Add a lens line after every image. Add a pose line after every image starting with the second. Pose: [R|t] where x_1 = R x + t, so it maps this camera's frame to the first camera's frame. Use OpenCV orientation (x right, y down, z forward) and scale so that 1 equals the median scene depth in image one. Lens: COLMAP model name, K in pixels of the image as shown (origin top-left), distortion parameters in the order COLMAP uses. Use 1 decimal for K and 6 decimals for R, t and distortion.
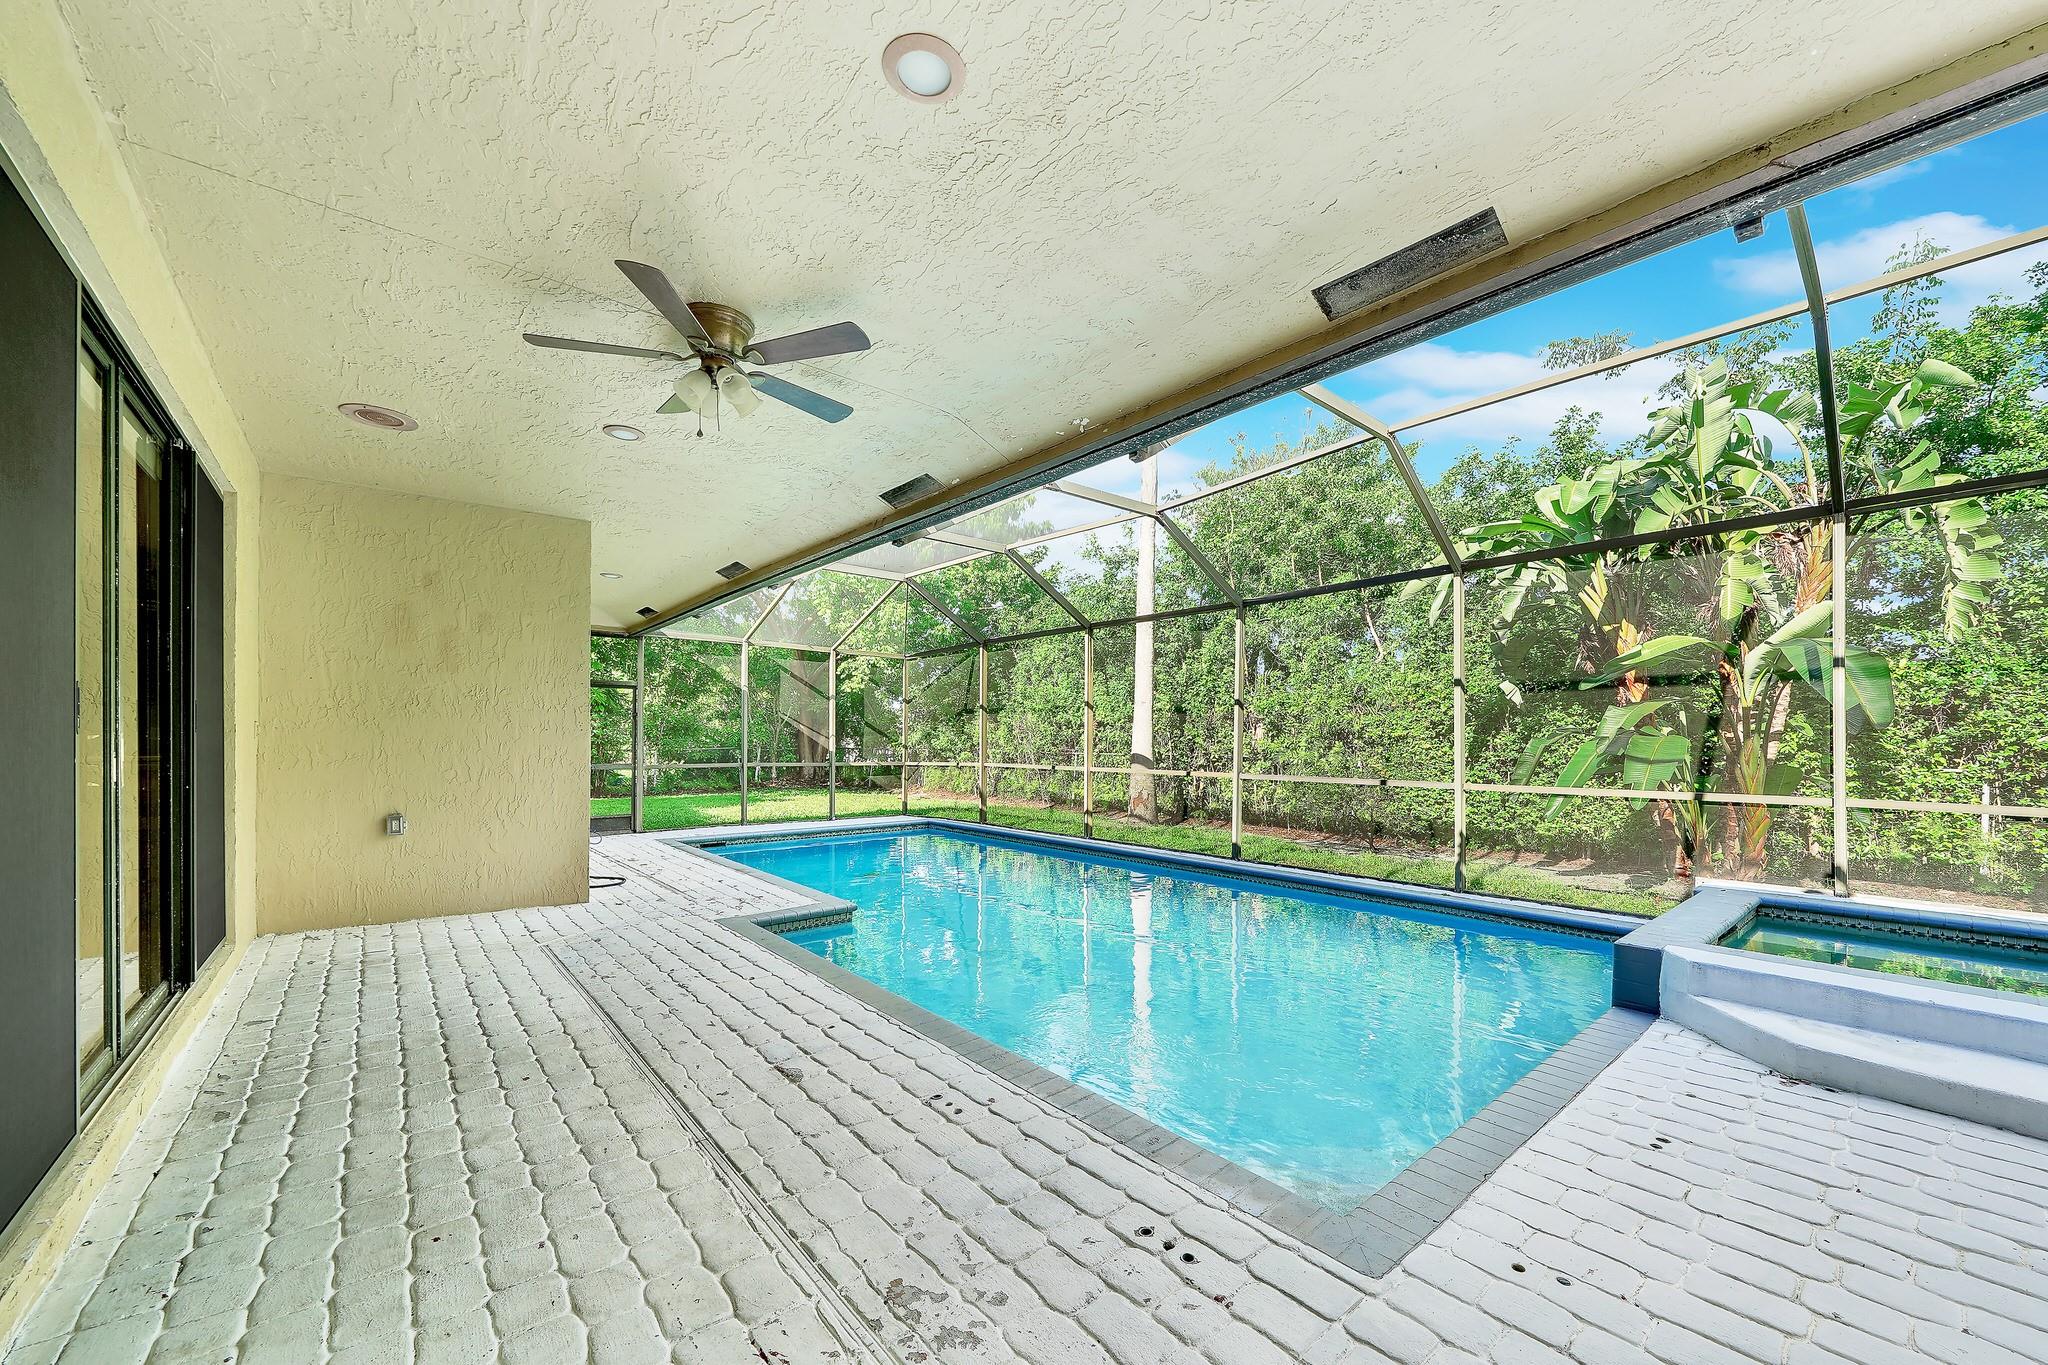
lens RADIAL K [[778.4, 0, 1027.0], [0, 778.4, 734.6], [0, 0, 1]] dist [-0.001433, 0.000292]
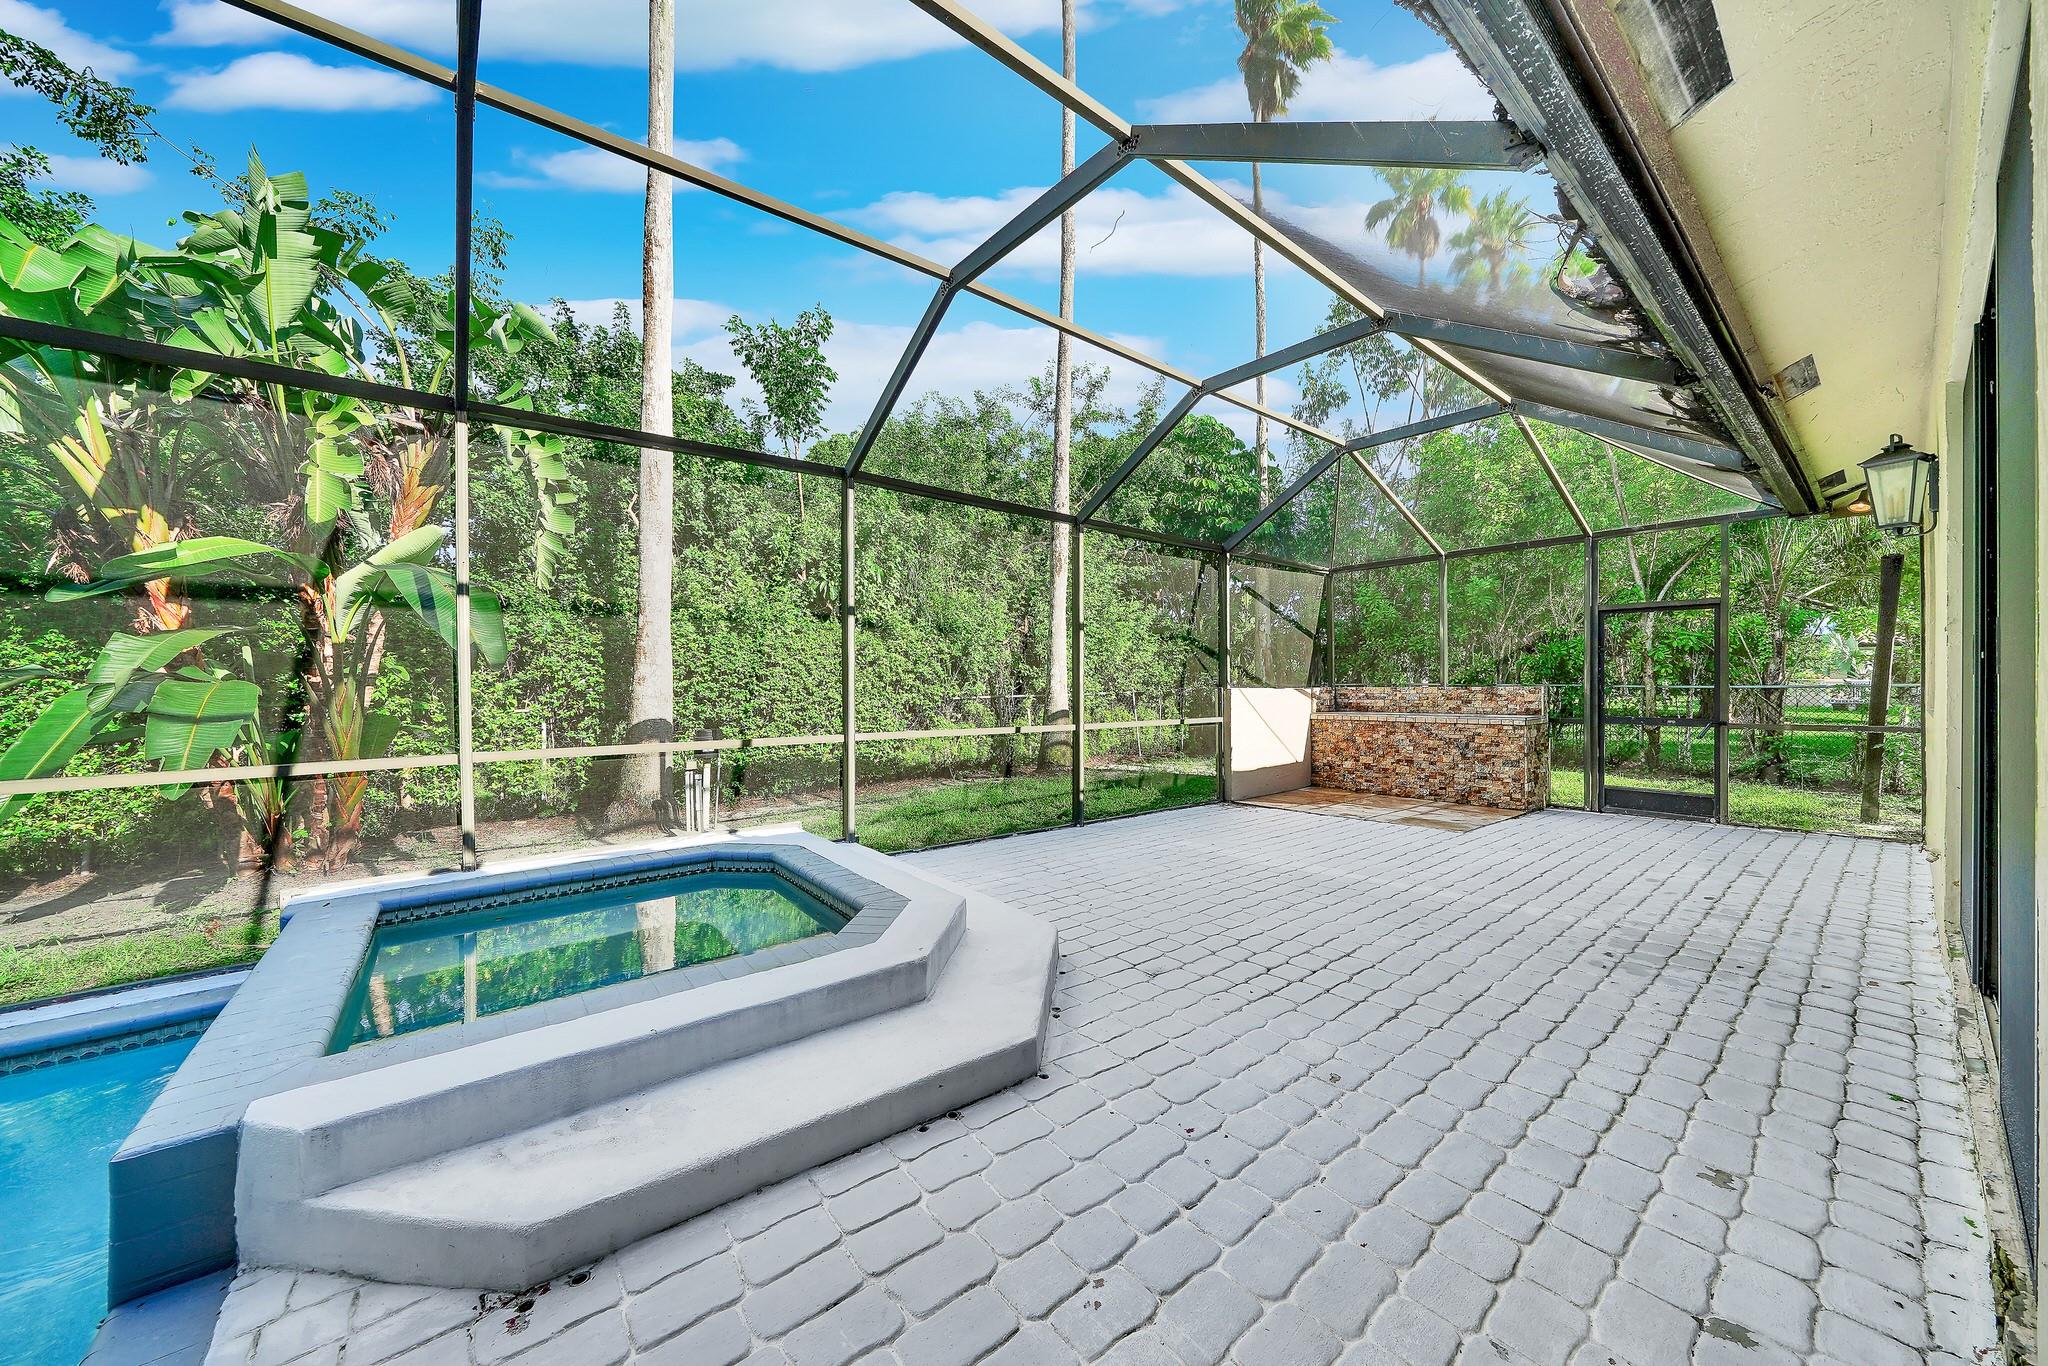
lens RADIAL K [[705.4, 0, 1024.0], [0, 705.4, 683.0], [0, 0, 1]] dist [-0.008768, 0.000272]
pose [[0.022604, -0.009596, 0.999698, 0.219433], [0.007555, 0.999927, 0.009427, 0.002949], [-0.999716, 0.007340, 0.022675, 0.274542]]
